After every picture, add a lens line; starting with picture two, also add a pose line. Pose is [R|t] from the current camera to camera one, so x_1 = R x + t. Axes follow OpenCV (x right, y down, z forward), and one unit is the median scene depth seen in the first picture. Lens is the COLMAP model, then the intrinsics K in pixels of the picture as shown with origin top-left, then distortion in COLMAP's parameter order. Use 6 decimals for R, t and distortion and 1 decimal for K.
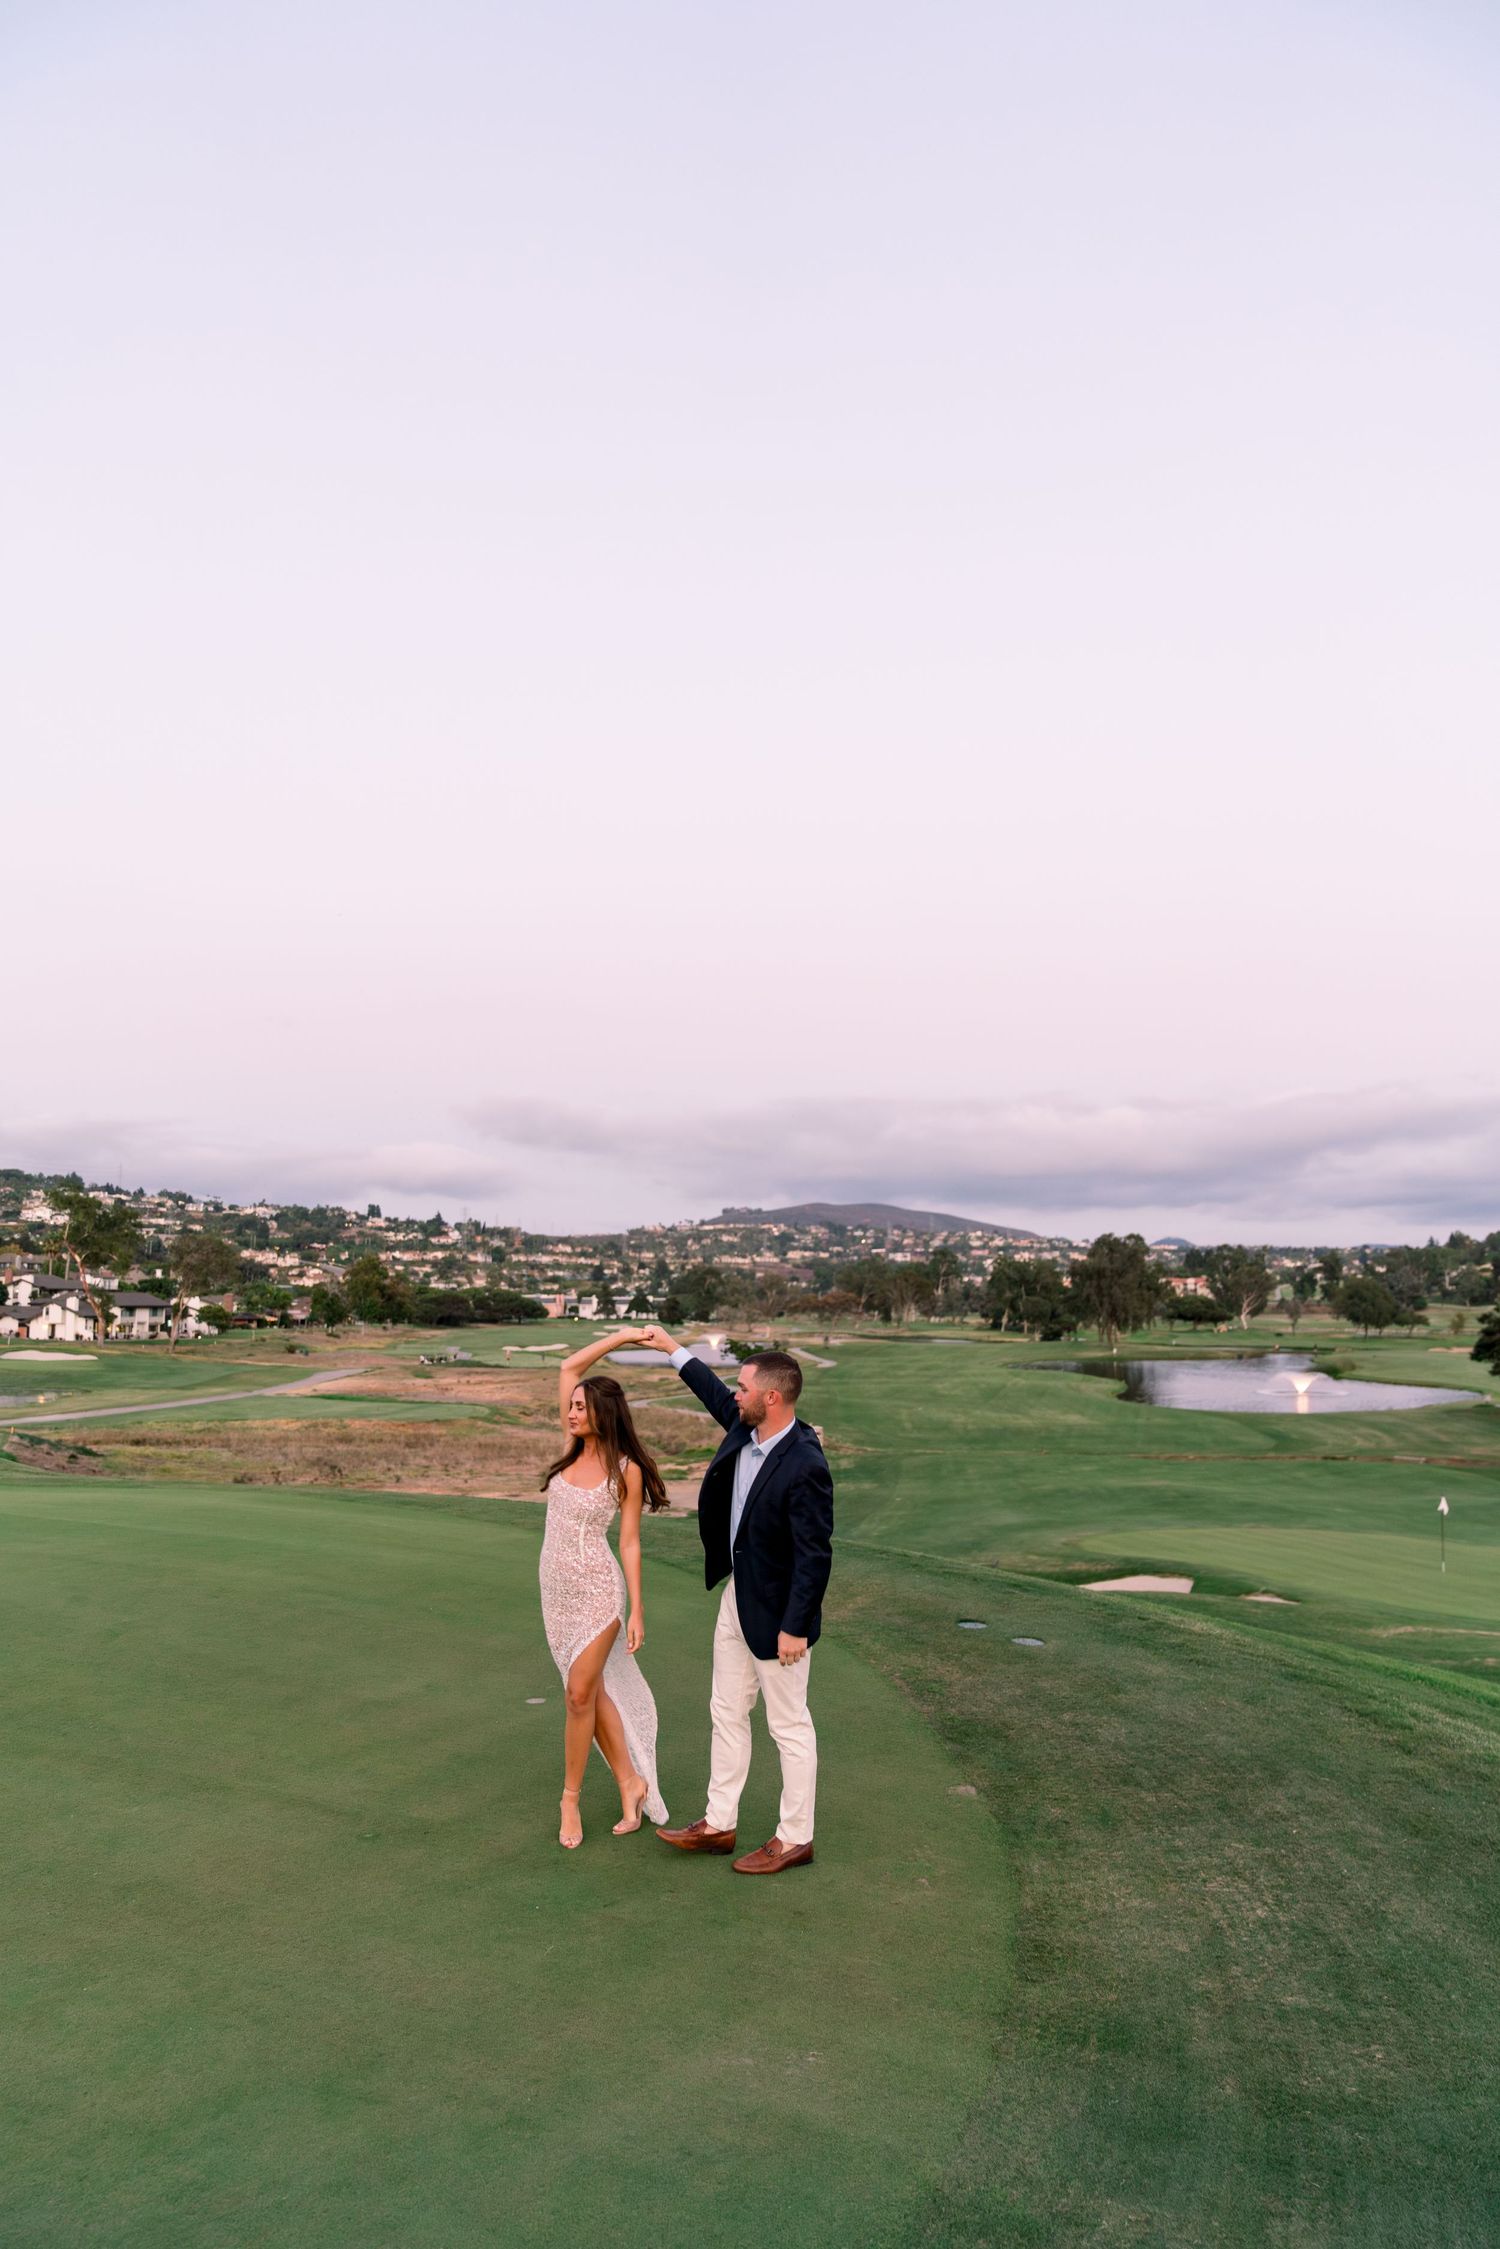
lens RADIAL K [[1459.3, 0, 777.7], [0, 1459.3, 1153.6], [0, 0, 1]] dist [-0.043005, 0.027860]
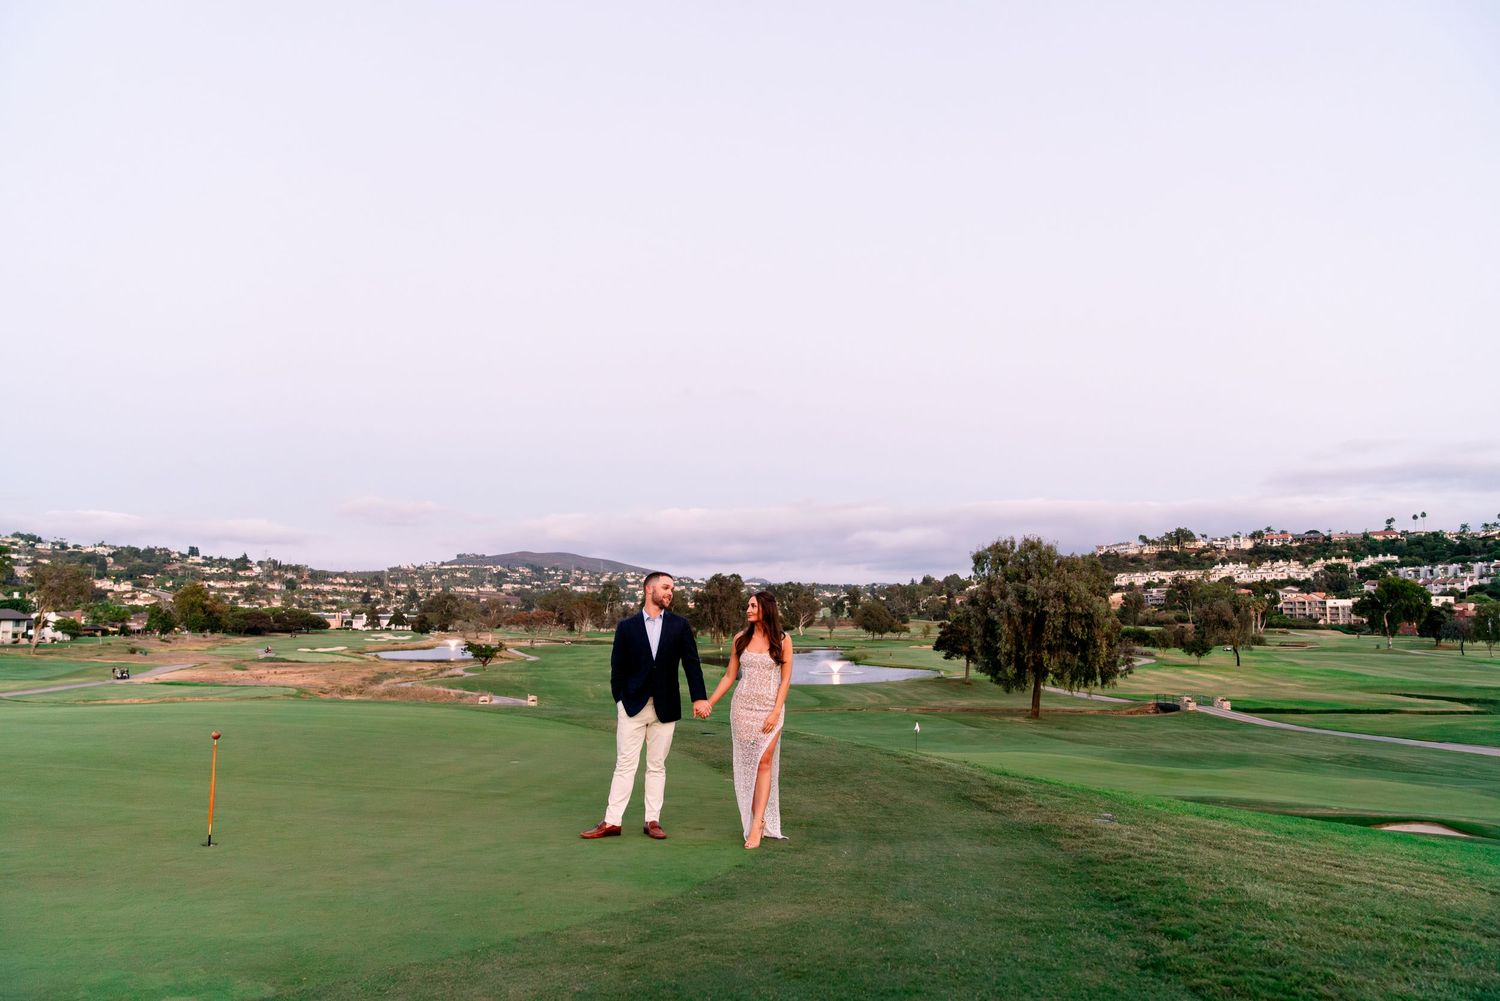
lens RADIAL K [[973.3, 0, 750.0], [0, 973.3, 500.5], [0, 0, 1]] dist [-0.043005, 0.027860]
pose [[0.966658, 0.030425, 0.254257, -0.004905], [-0.025087, 0.999392, -0.024211, 0.000752], [-0.254839, 0.017025, 0.966833, -0.010198]]
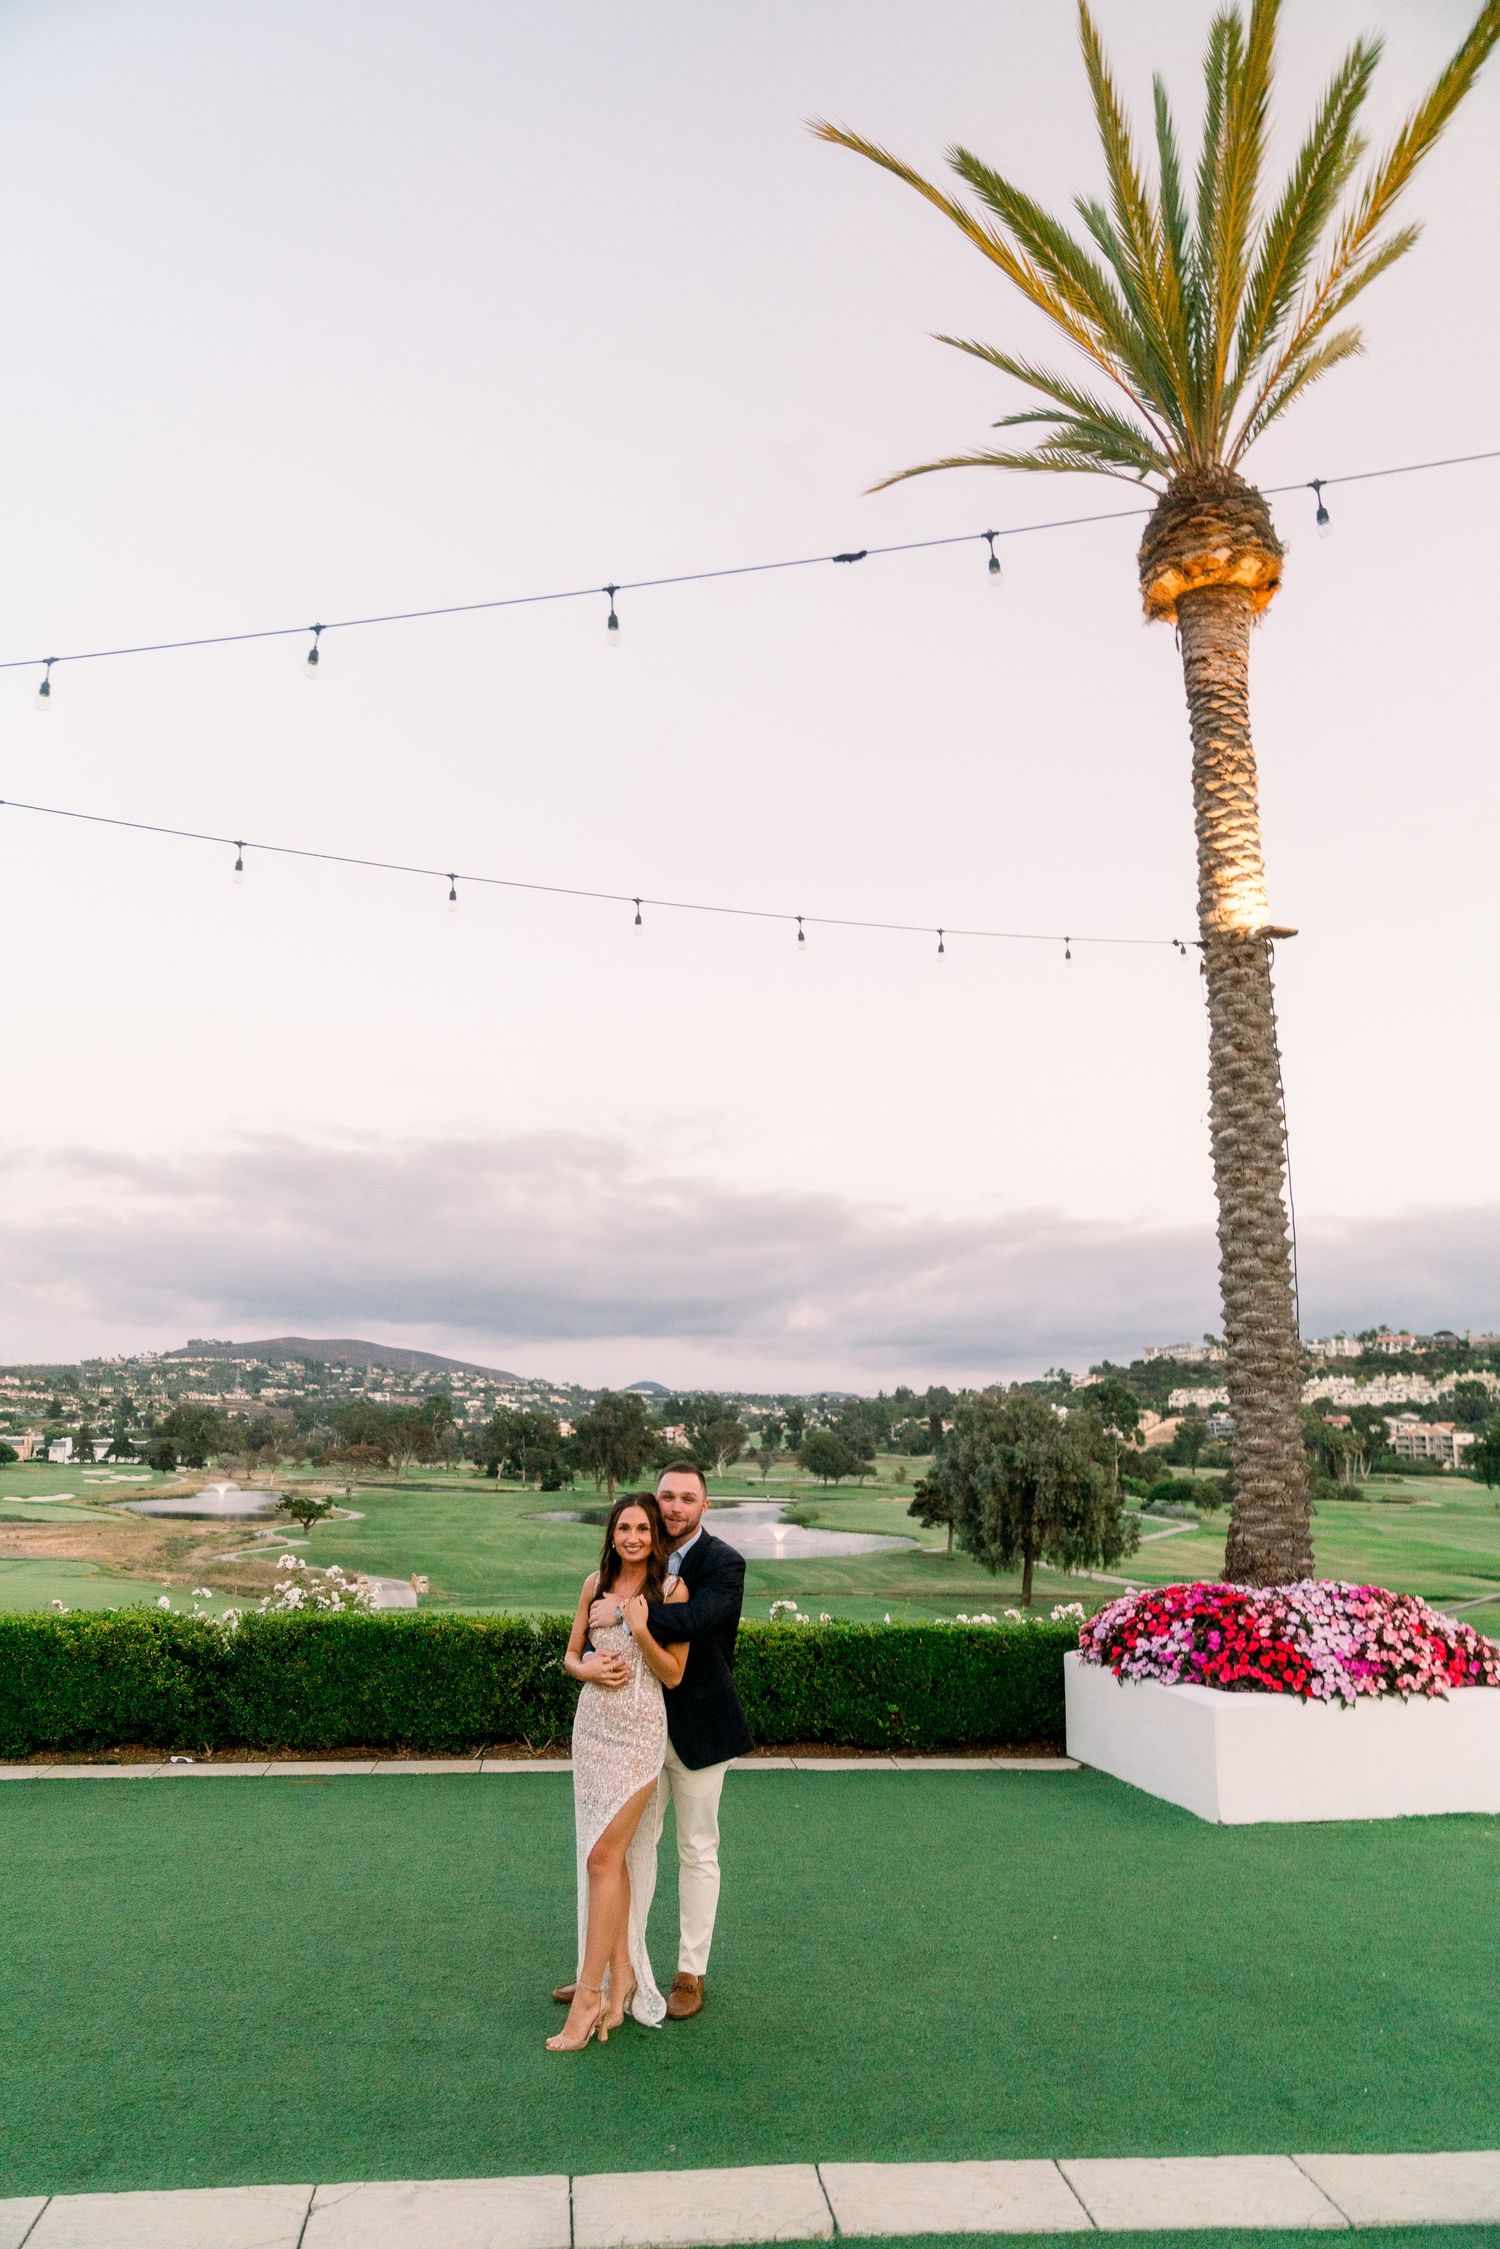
lens RADIAL K [[1535.3, 0, 750.0], [0, 1535.3, 1124.5], [0, 0, 1]] dist [-0.025308, 0.001184]
pose [[0.942413, 0.075284, 0.325869, -0.044576], [-0.042925, 0.993505, -0.105384, -0.018882], [-0.331686, 0.085327, 0.939523, -0.095107]]
